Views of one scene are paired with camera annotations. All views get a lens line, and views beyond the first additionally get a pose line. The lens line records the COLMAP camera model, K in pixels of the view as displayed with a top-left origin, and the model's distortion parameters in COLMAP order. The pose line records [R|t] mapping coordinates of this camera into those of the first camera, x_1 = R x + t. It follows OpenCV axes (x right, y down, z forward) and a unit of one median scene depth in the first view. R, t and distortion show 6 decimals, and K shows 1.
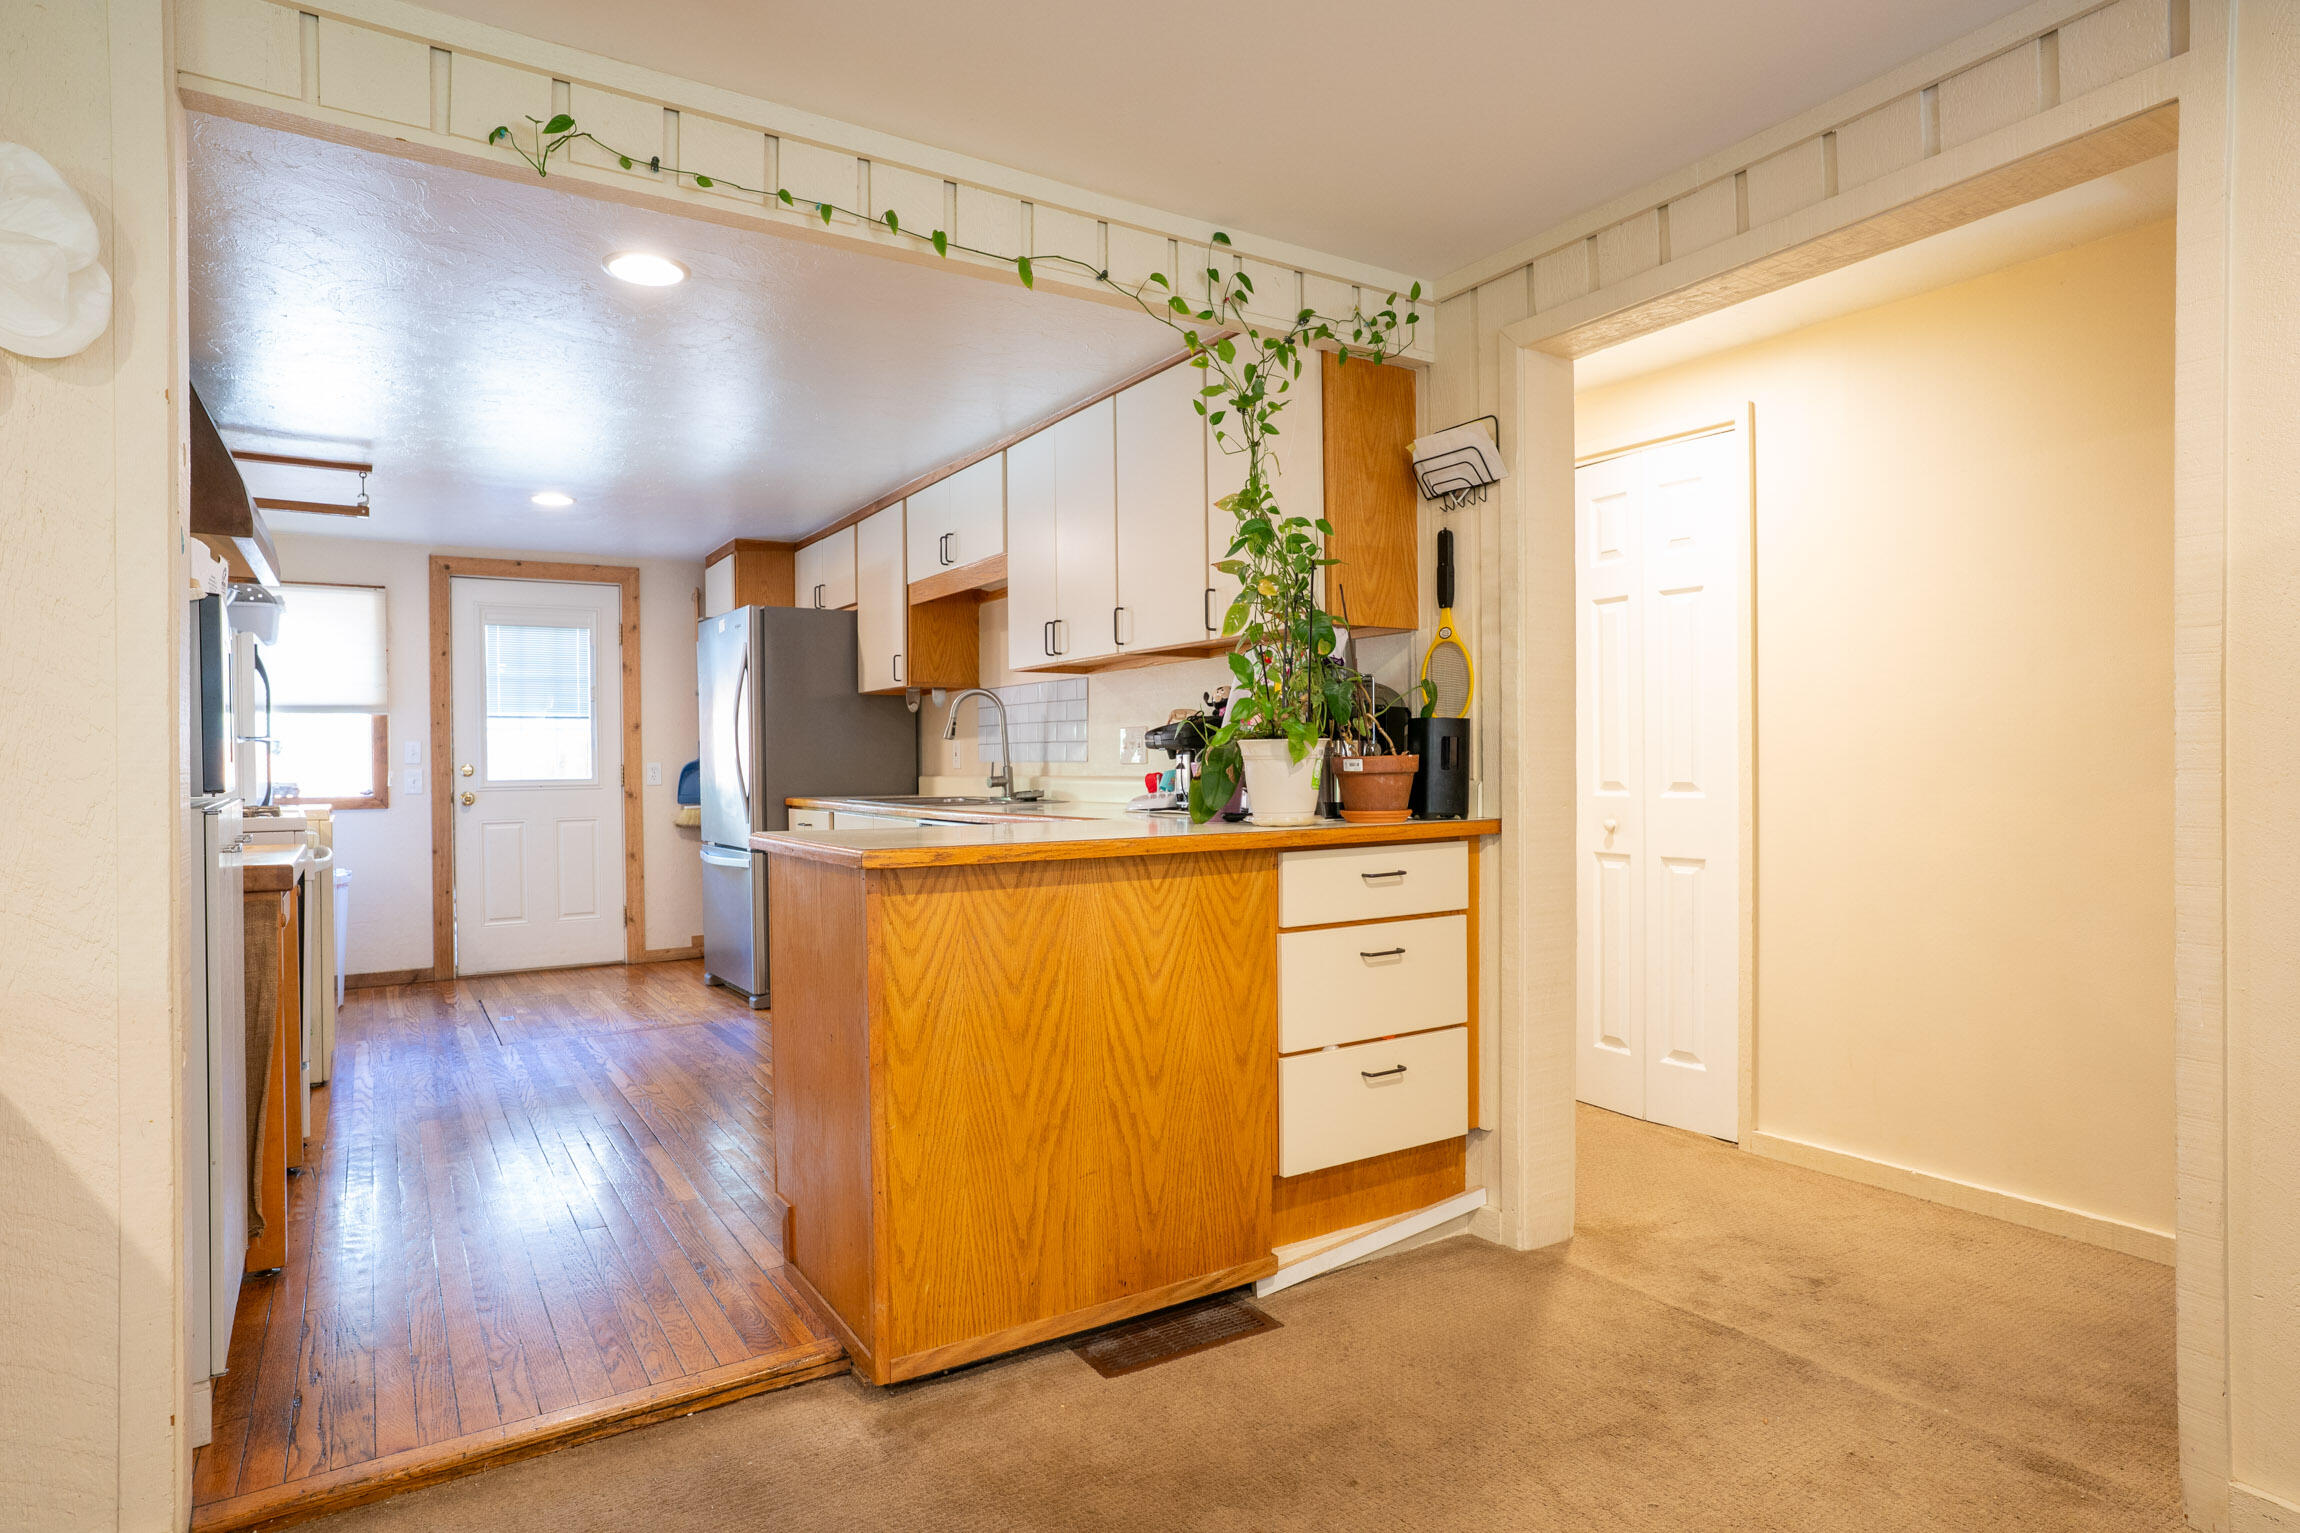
lens RADIAL K [[1284.7, 0, 1155.3], [0, 1284.7, 768.2], [0, 0, 1]] dist [-0.033672, 0.019405]
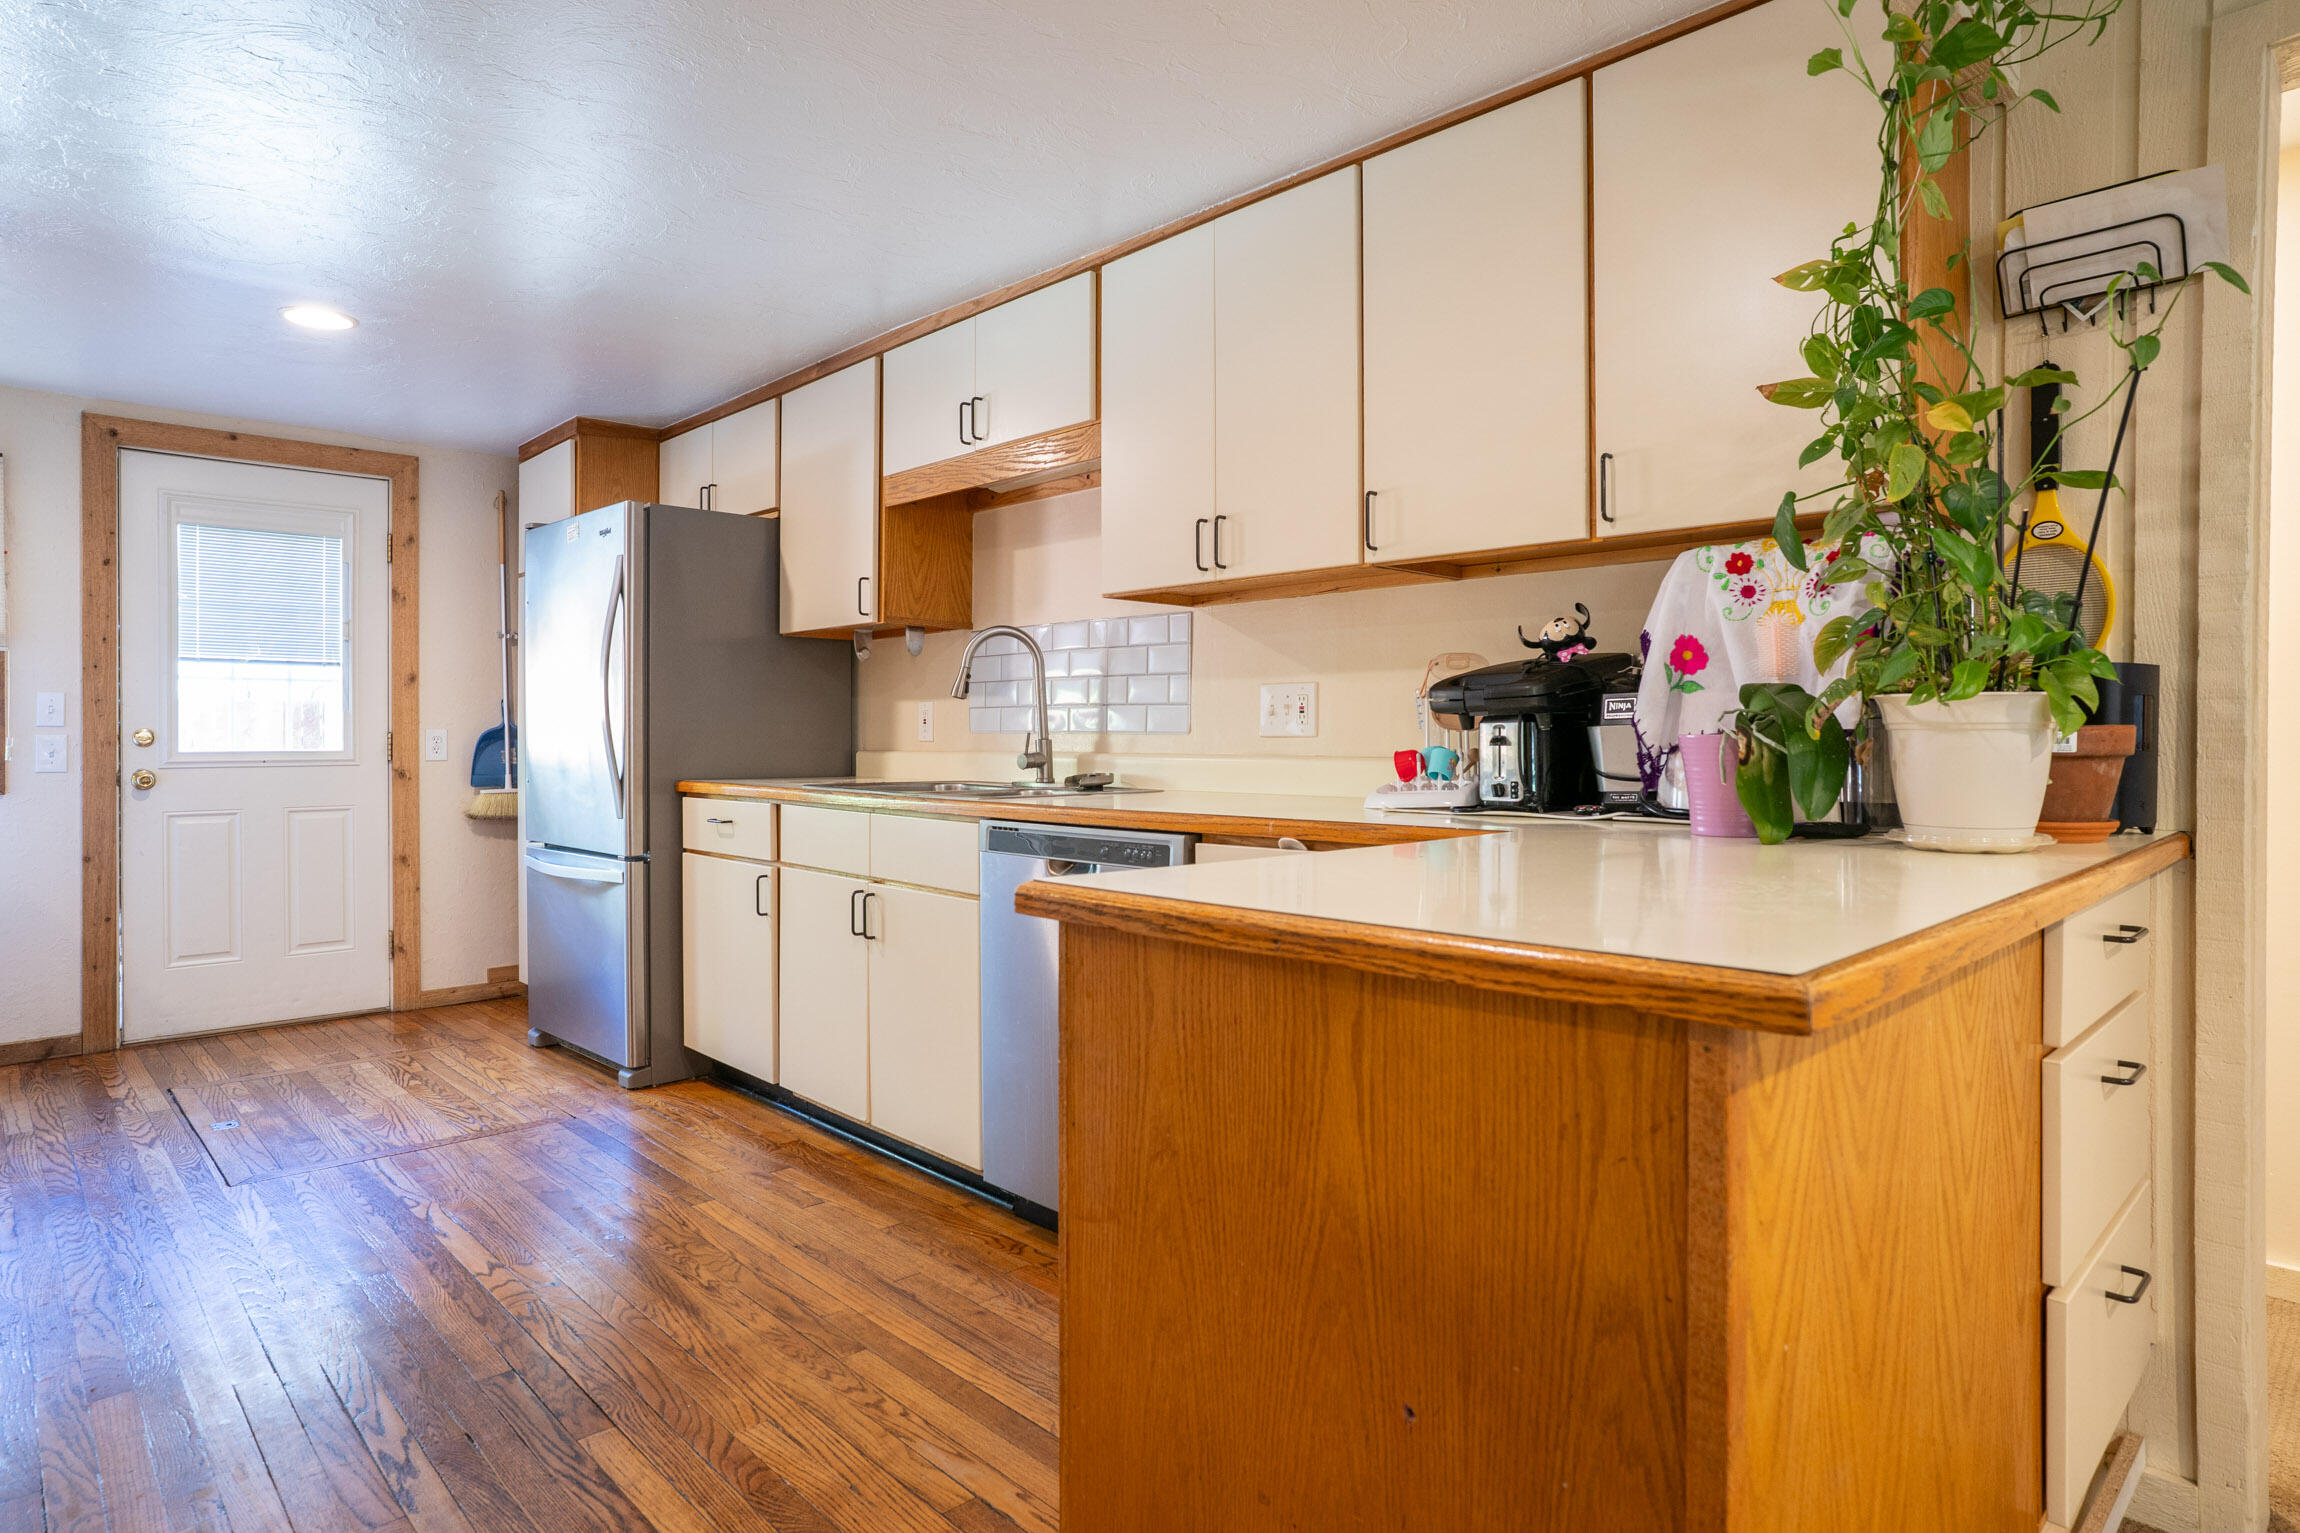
lens RADIAL K [[1284.7, 0, 1174.2], [0, 1284.7, 739.3], [0, 0, 1]] dist [-0.033672, 0.019405]
pose [[0.977484, 0.009322, 0.210805, -0.161623], [-0.008554, 0.999953, -0.004555, 0.001188], [-0.210838, 0.002650, 0.977517, 0.250435]]
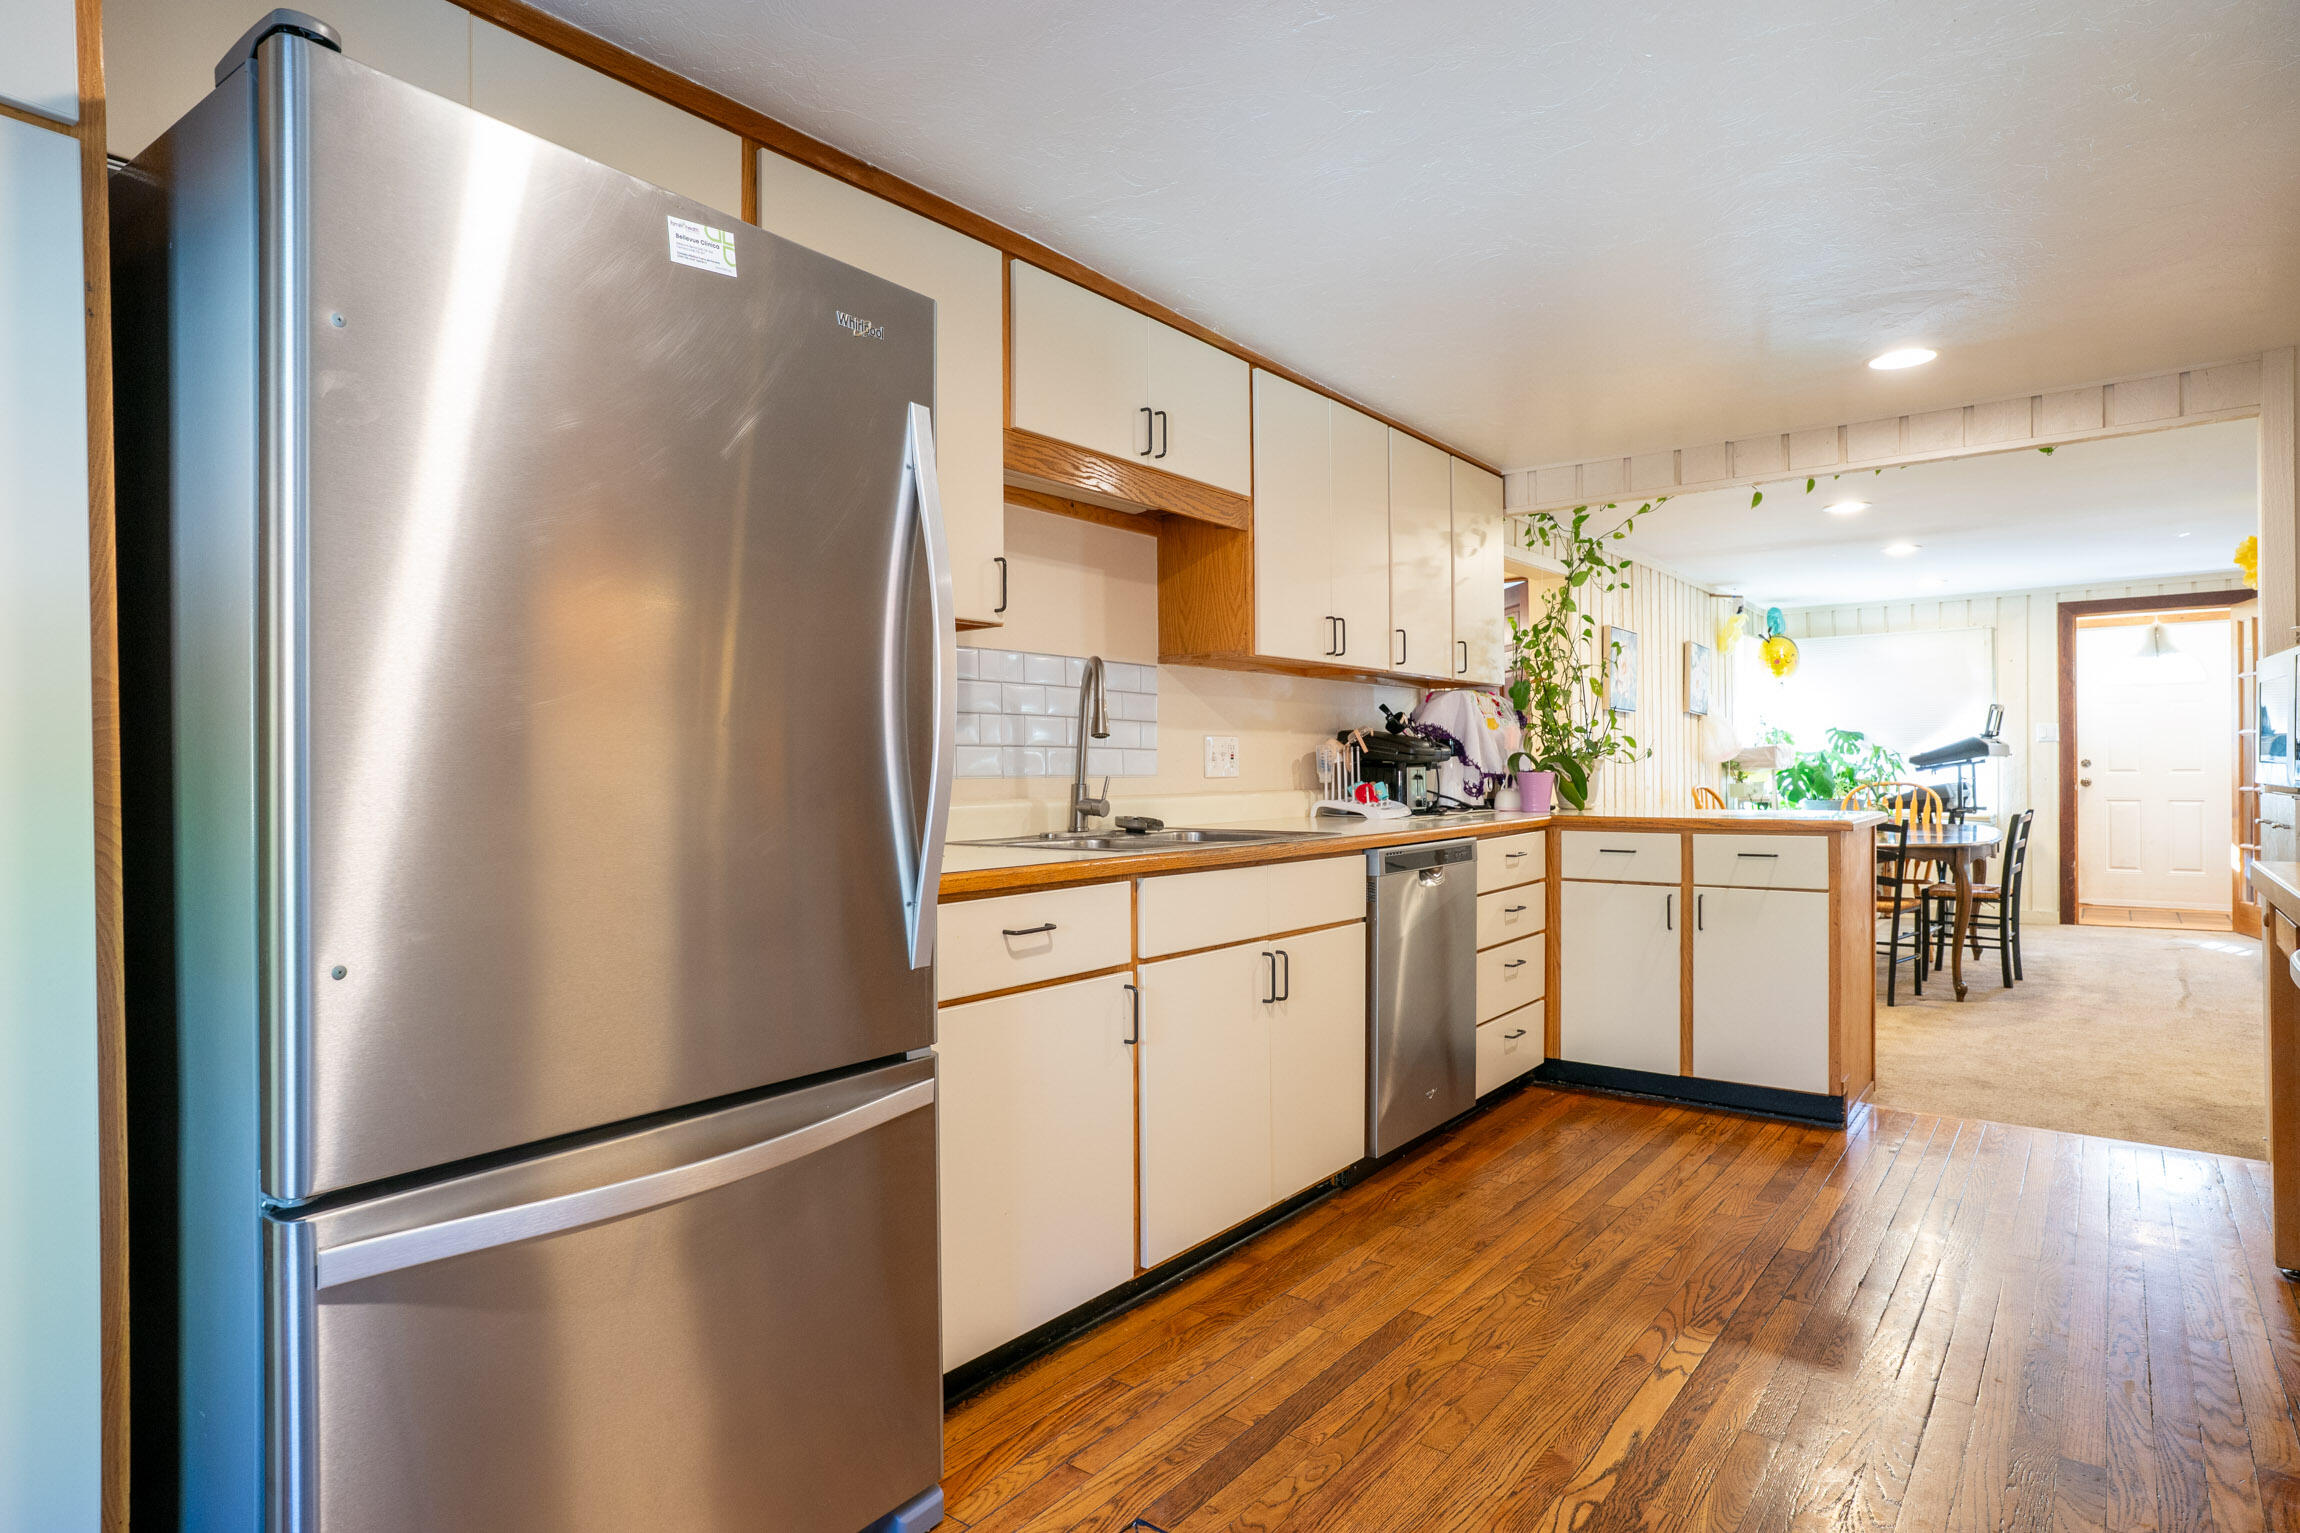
lens RADIAL K [[1284.7, 0, 1108.1], [0, 1284.7, 765.7], [0, 0, 1]] dist [-0.033672, 0.019405]
pose [[-0.339578, 0.011226, 0.940511, -0.596073], [0.012787, 0.999891, -0.007318, -0.004272], [-0.940491, 0.009541, -0.339685, 0.996110]]
